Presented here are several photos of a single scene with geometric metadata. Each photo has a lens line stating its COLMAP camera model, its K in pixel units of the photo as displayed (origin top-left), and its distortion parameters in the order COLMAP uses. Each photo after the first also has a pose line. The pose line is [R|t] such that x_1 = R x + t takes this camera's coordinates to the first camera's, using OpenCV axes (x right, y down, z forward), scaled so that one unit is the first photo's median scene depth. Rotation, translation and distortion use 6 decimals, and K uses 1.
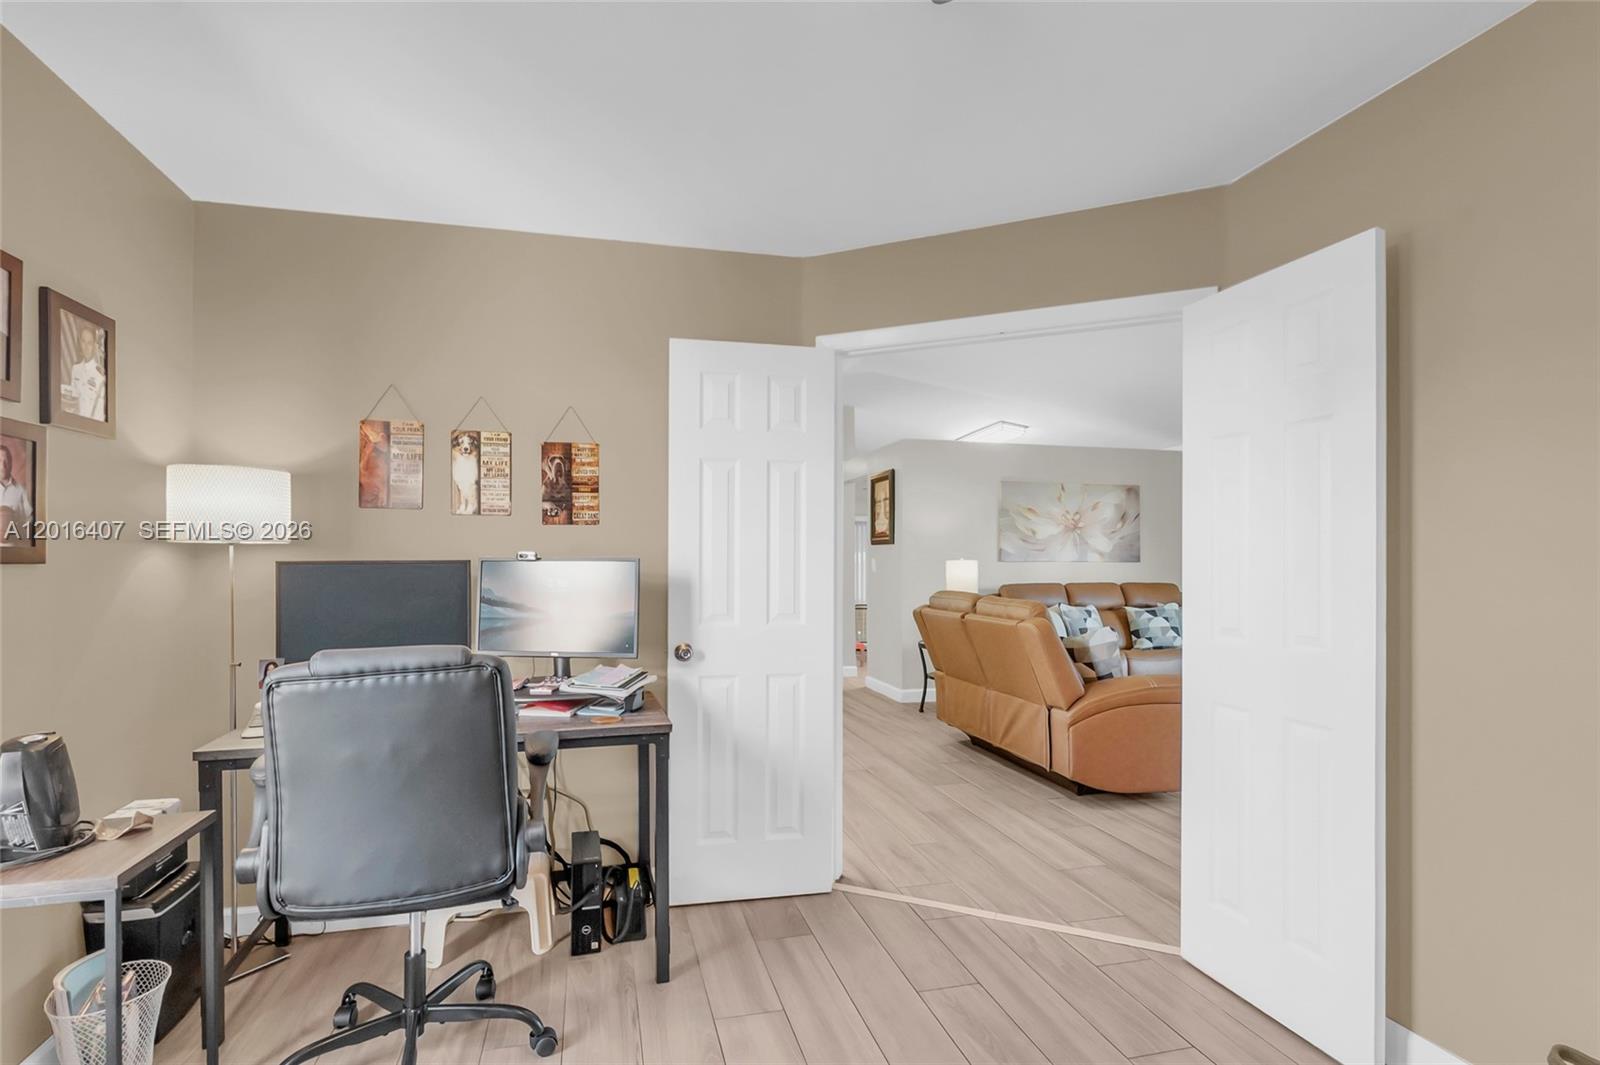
lens RADIAL K [[770.0, 0, 782.4], [0, 770.0, 559.0], [0, 0, 1]] dist [-0.000706, -0.000453]
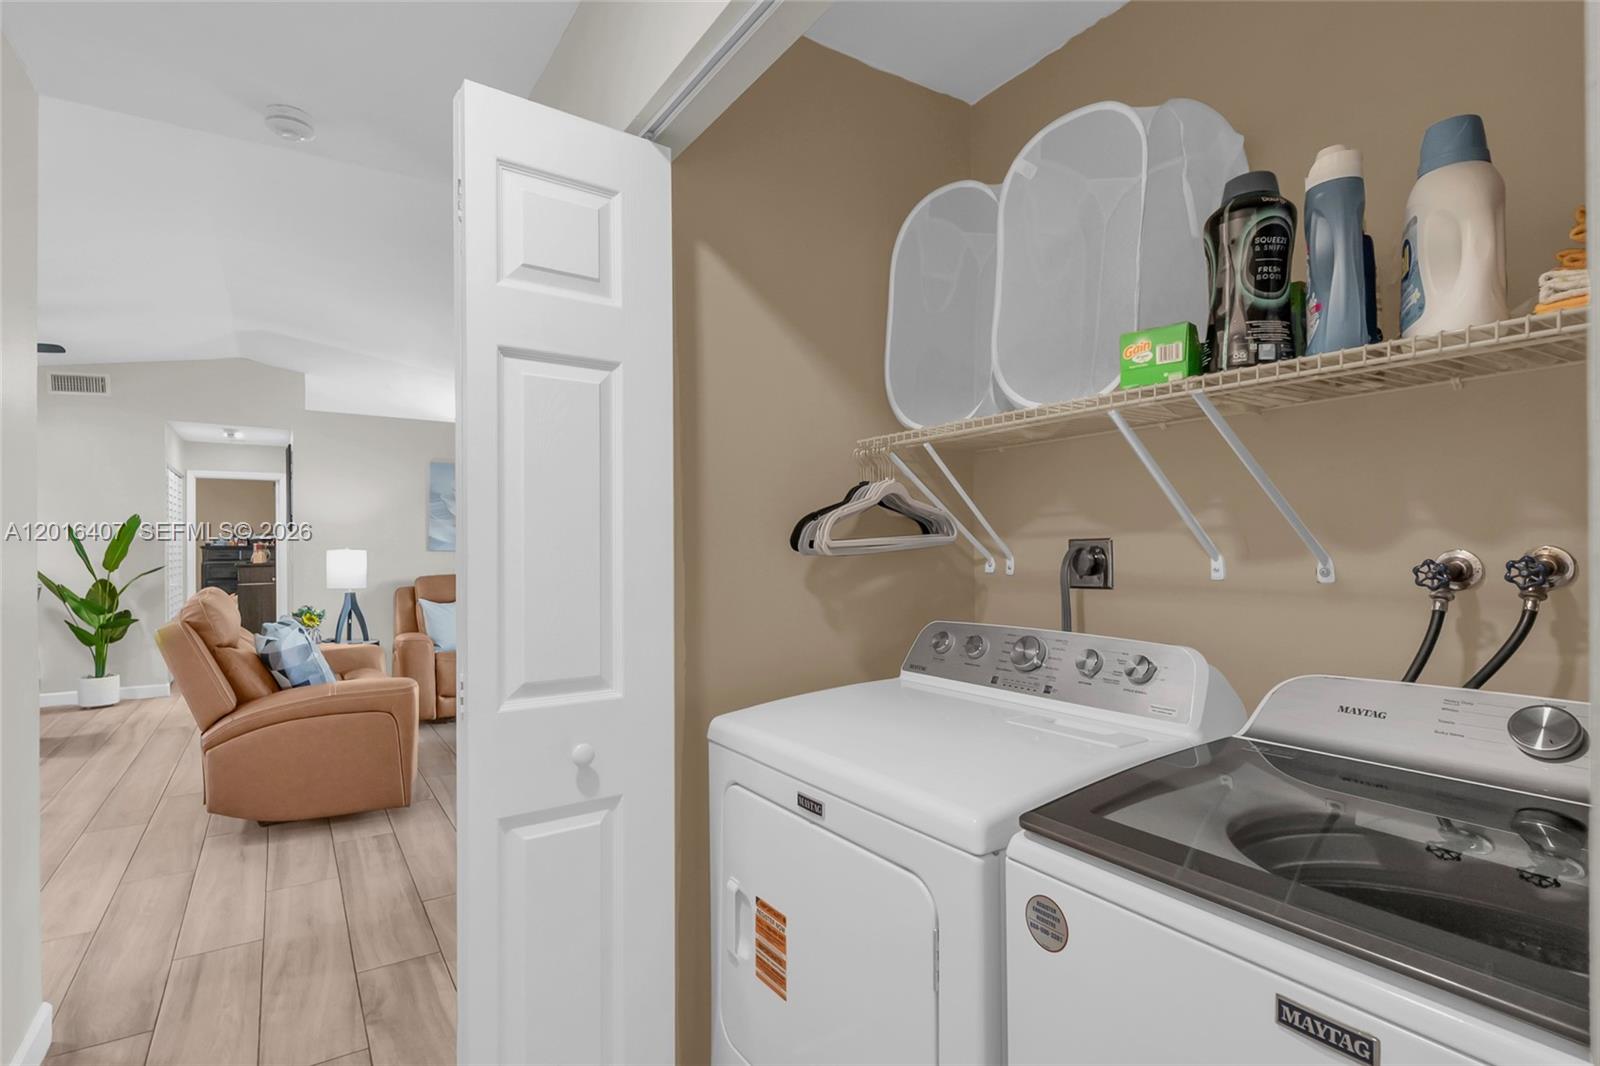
lens RADIAL K [[770.0, 0, 775.7], [0, 770.0, 544.8], [0, 0, 1]] dist [-0.000706, -0.000453]
pose [[0.945223, -0.006179, 0.326368, 0.382472], [0.007137, 0.999973, -0.001738, 0.000558], [-0.326348, 0.003972, 0.945241, 0.007122]]
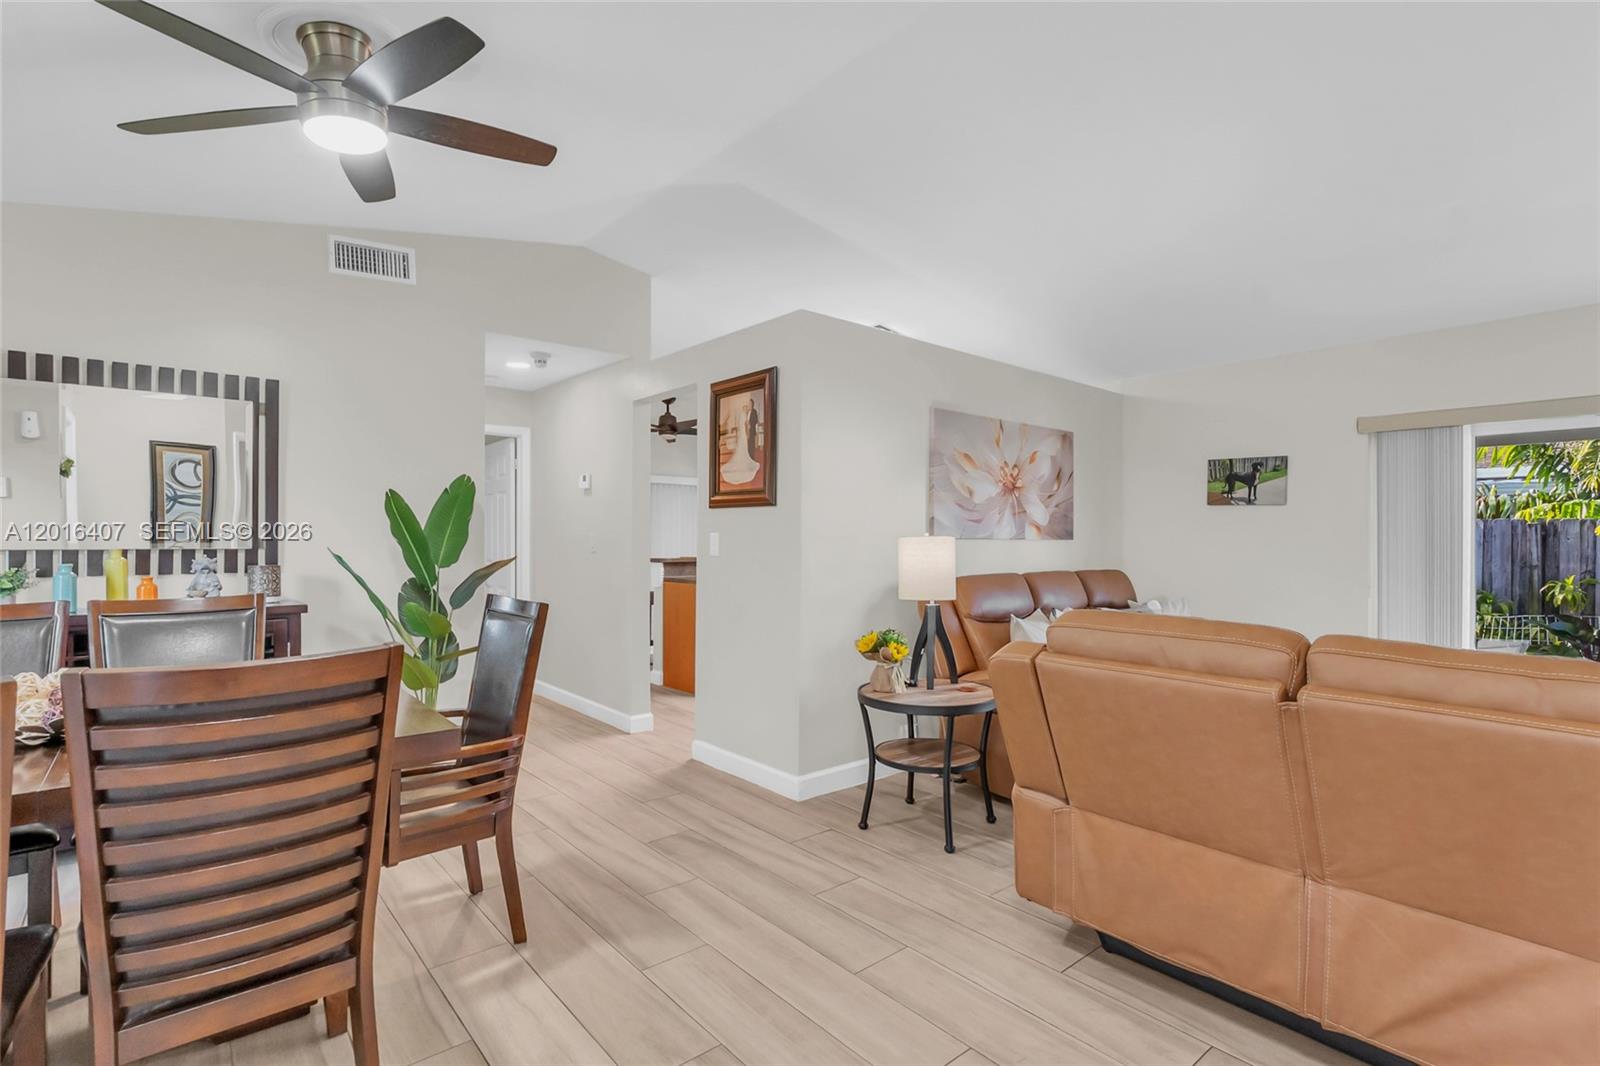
lens RADIAL K [[770.0, 0, 789.7], [0, 770.0, 535.9], [0, 0, 1]] dist [-0.000706, -0.000453]
pose [[0.898394, 0.004402, 0.439168, -0.086345], [-0.005848, 0.999981, 0.001940, 0.000427], [-0.439151, -0.004312, 0.898403, 0.515017]]
